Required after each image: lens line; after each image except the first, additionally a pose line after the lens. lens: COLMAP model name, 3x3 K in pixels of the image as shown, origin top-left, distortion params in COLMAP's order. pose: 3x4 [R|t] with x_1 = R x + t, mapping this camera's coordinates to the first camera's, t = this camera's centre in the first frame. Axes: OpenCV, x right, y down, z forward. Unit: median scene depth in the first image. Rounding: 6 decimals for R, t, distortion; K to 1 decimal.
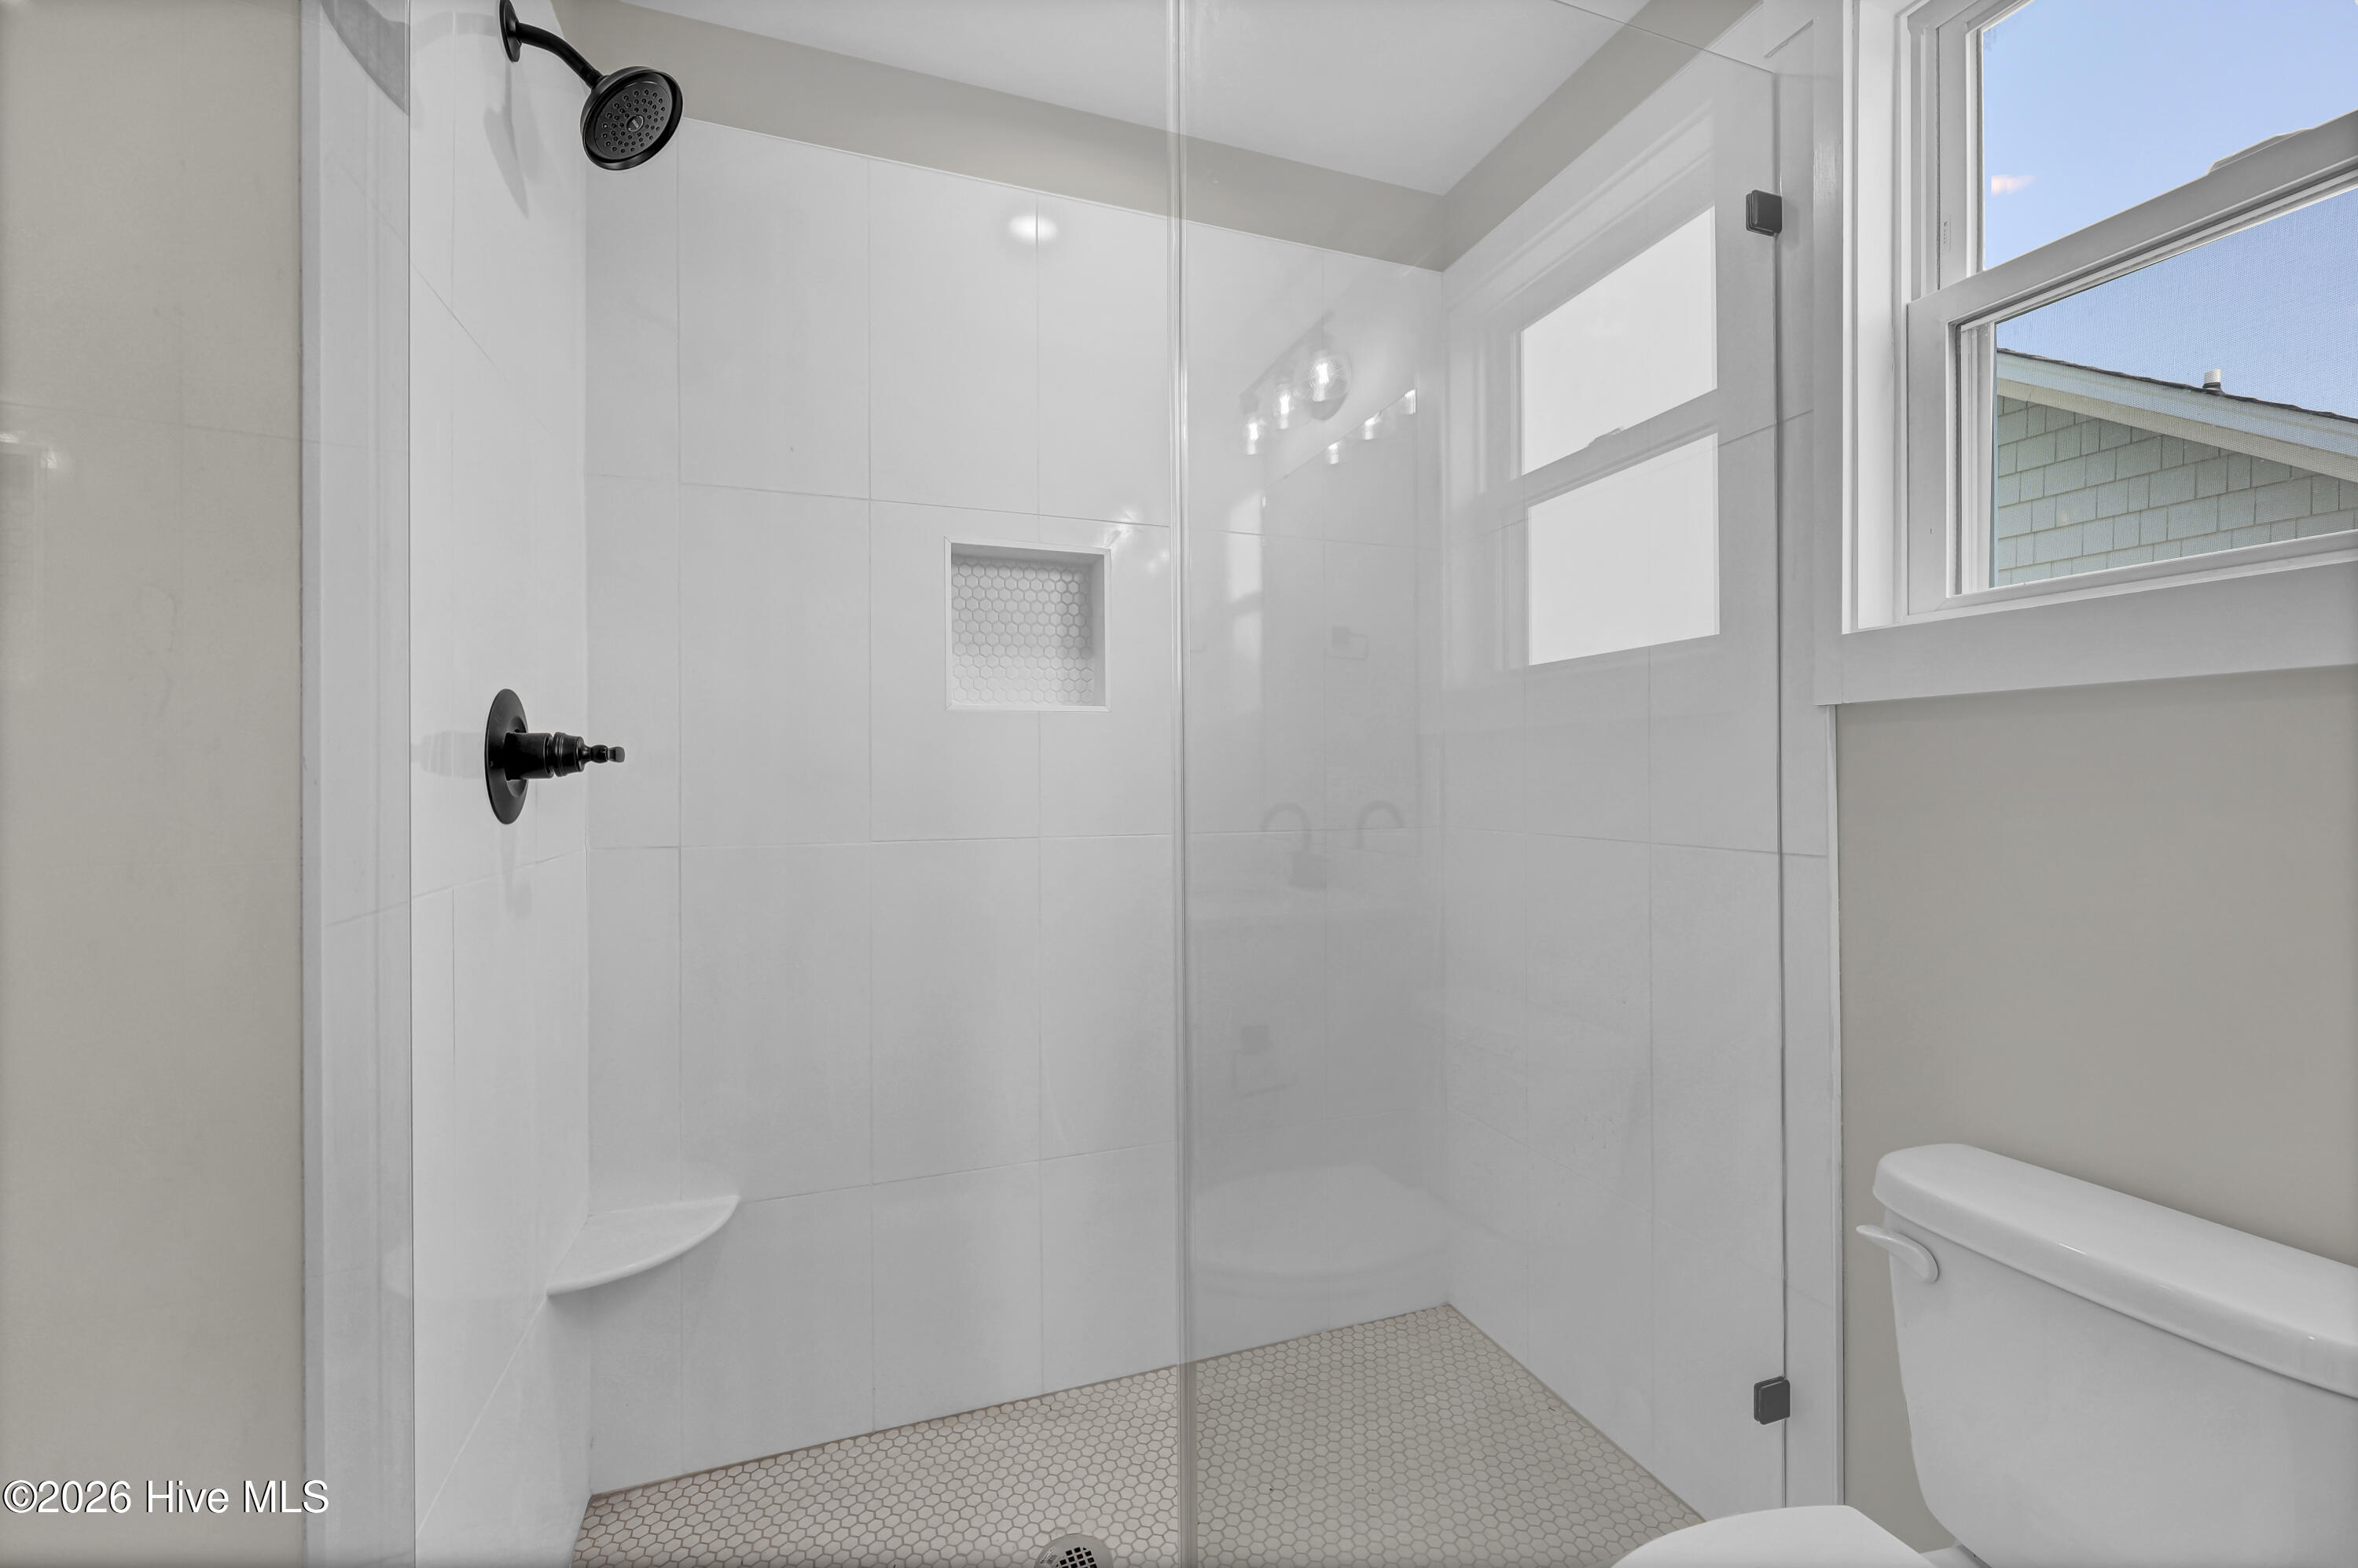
lens RADIAL K [[966.6, 0, 1176.2], [0, 966.6, 789.6], [0, 0, 1]] dist [-0.002654, 0.000364]
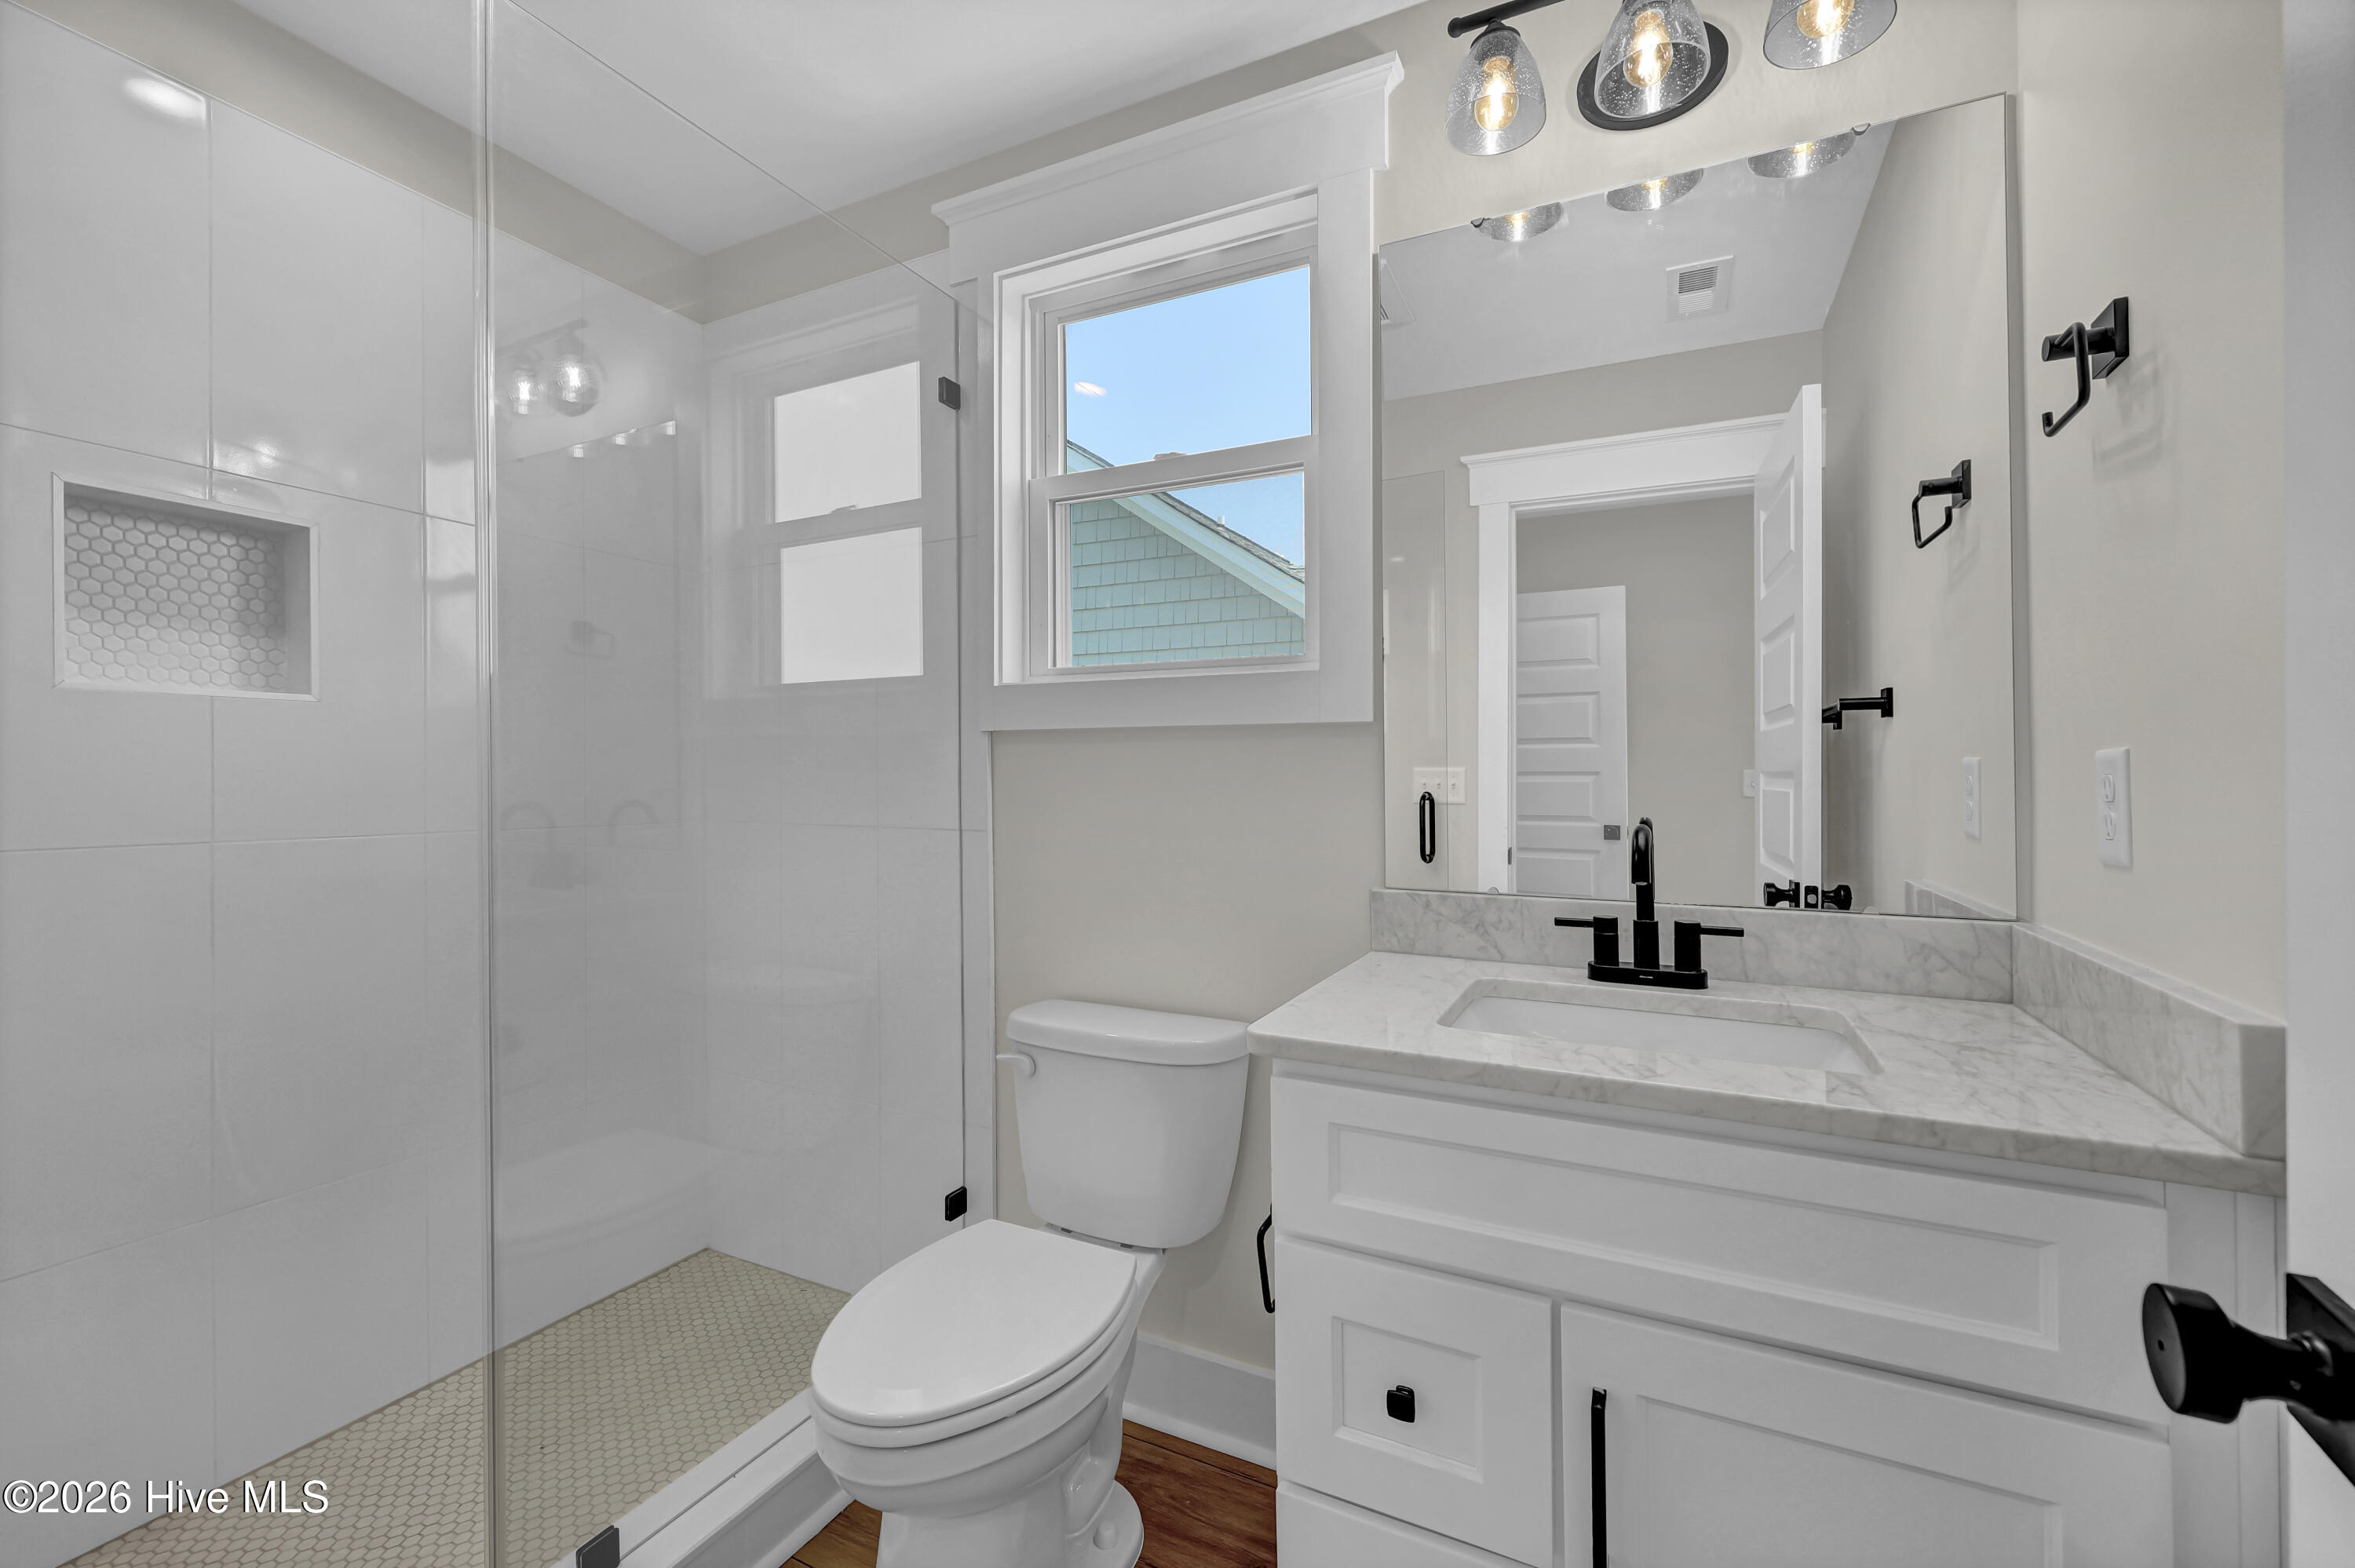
lens RADIAL K [[965.2, 0, 1174.7], [0, 965.2, 789.6], [0, 0, 1]] dist [-0.002654, 0.000364]
pose [[0.729373, -0.001958, 0.684113, -0.101699], [0.000793, 0.999998, 0.002016, 0.001294], [-0.684116, -0.000928, 0.729373, -0.212900]]
